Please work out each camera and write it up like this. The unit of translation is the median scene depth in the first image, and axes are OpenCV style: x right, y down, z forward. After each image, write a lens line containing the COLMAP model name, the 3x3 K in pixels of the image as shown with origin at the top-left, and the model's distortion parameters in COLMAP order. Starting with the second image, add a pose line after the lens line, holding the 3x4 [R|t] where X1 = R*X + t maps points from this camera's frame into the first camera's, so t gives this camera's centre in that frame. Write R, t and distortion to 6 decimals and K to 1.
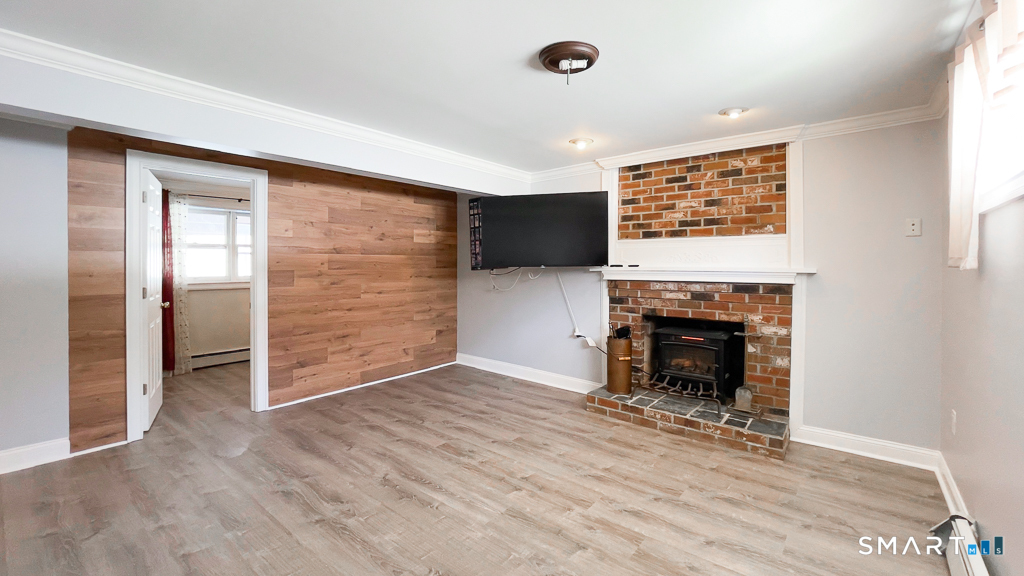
lens RADIAL K [[438.0, 0, 508.4], [0, 438.0, 265.3], [0, 0, 1]] dist [0.001535, -0.000014]
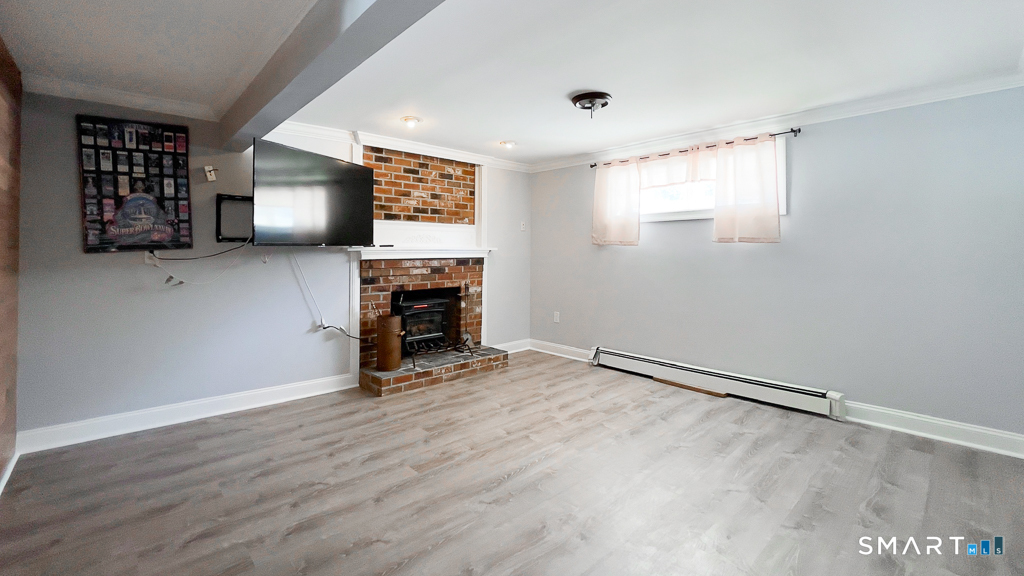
lens RADIAL K [[422.6, 0, 540.5], [0, 422.6, 253.8], [0, 0, 1]] dist [-0.000915, -0.000202]
pose [[0.101514, -0.007592, 0.994805, -0.721336], [0.008310, 0.999942, 0.006783, 0.018061], [-0.994799, 0.007578, 0.101571, 0.574431]]
